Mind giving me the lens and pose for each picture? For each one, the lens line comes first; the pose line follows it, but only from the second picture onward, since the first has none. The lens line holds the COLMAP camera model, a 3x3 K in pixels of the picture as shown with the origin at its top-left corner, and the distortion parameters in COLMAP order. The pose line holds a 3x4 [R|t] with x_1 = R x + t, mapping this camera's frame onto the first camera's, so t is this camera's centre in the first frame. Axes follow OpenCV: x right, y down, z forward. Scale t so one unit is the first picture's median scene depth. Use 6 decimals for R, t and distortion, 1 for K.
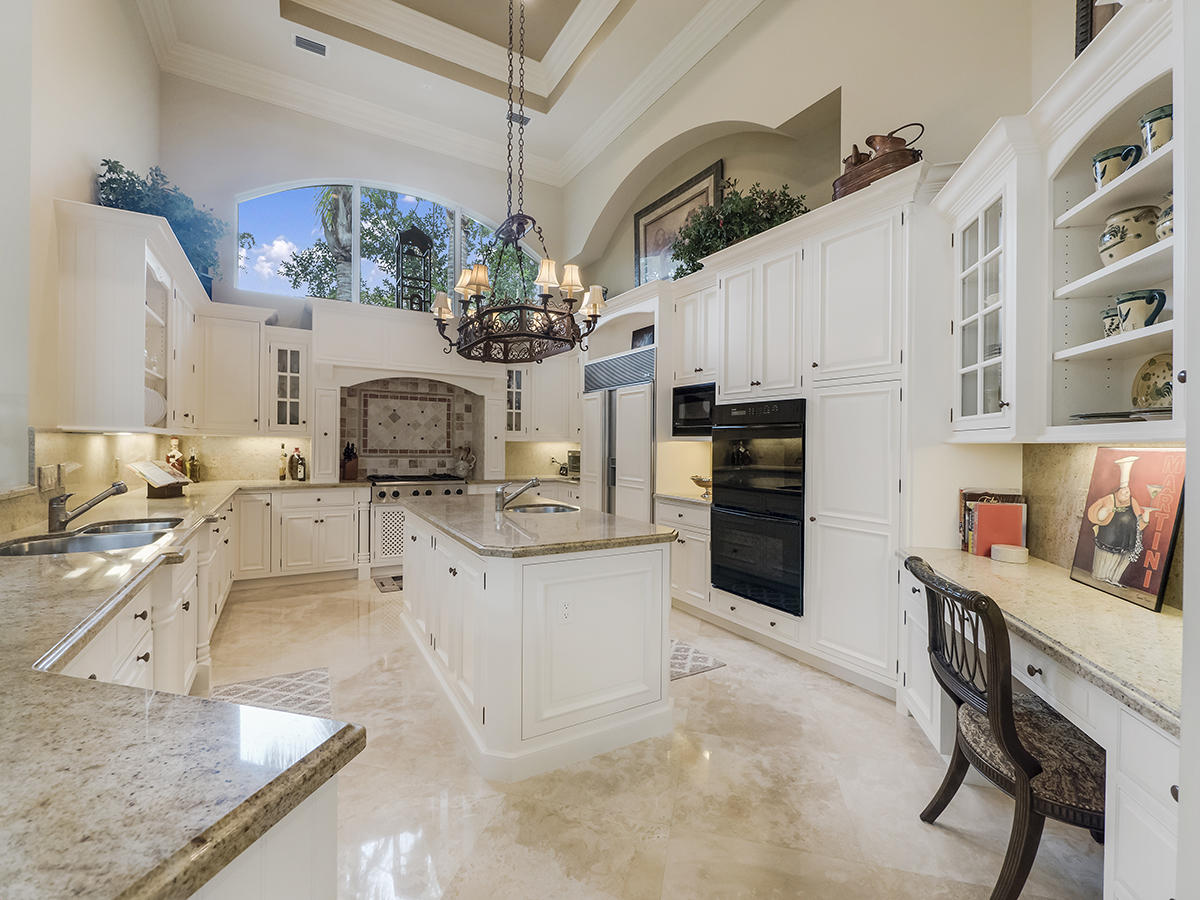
lens RADIAL K [[517.0, 0, 598.8], [0, 517.0, 448.7], [0, 0, 1]] dist [-0.002917, 0.000524]
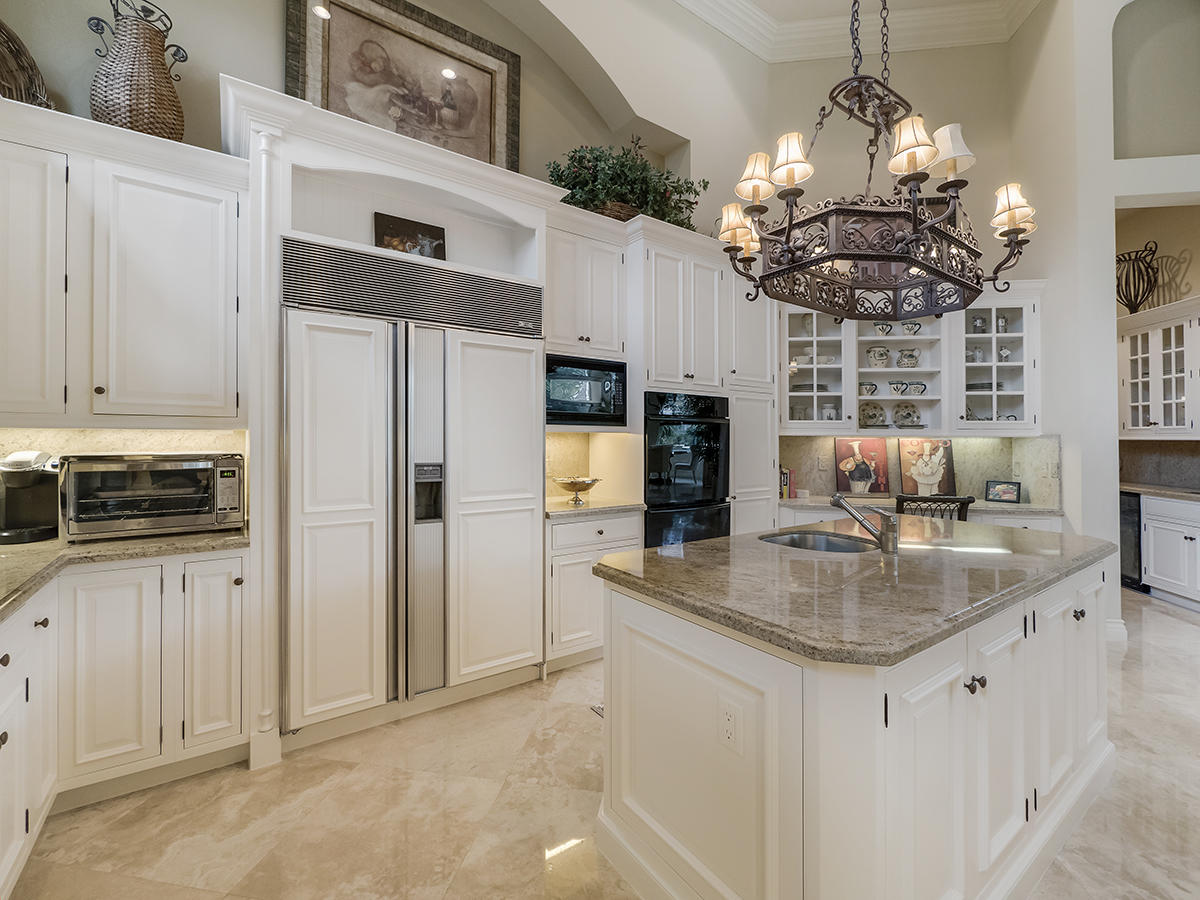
lens RADIAL K [[517.0, 0, 603.1], [0, 517.0, 439.1], [0, 0, 1]] dist [-0.002917, 0.000524]
pose [[-0.076645, 0.001677, 0.997057, -1.164069], [0.011556, 0.999933, -0.000794, -0.005646], [-0.996991, 0.011462, -0.076660, 2.111196]]
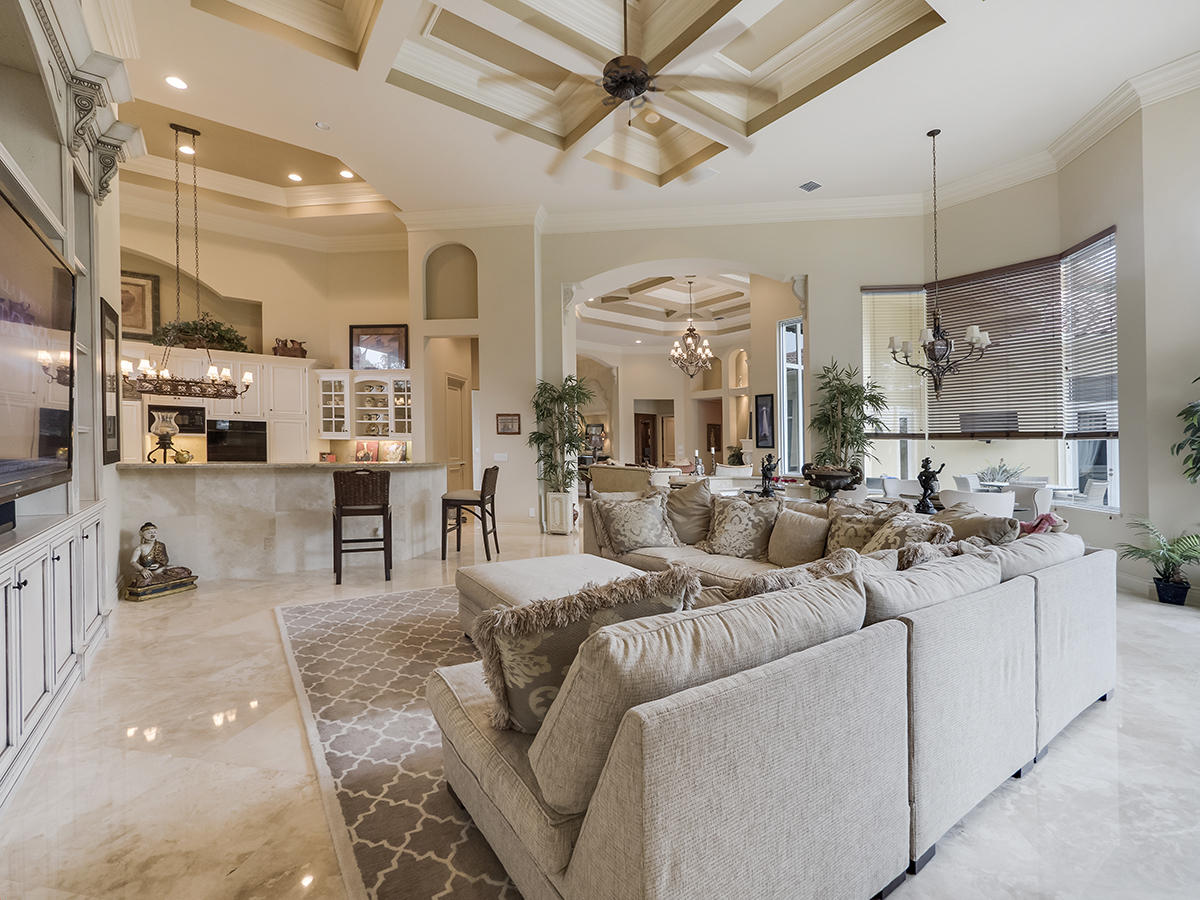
lens RADIAL K [[517.0, 0, 600.5], [0, 517.0, 447.1], [0, 0, 1]] dist [-0.002917, 0.000524]
pose [[-0.091344, -0.010448, 0.995765, -3.659186], [0.007830, 0.999907, 0.011210, 0.021070], [-0.995789, 0.008821, -0.091253, -0.701603]]
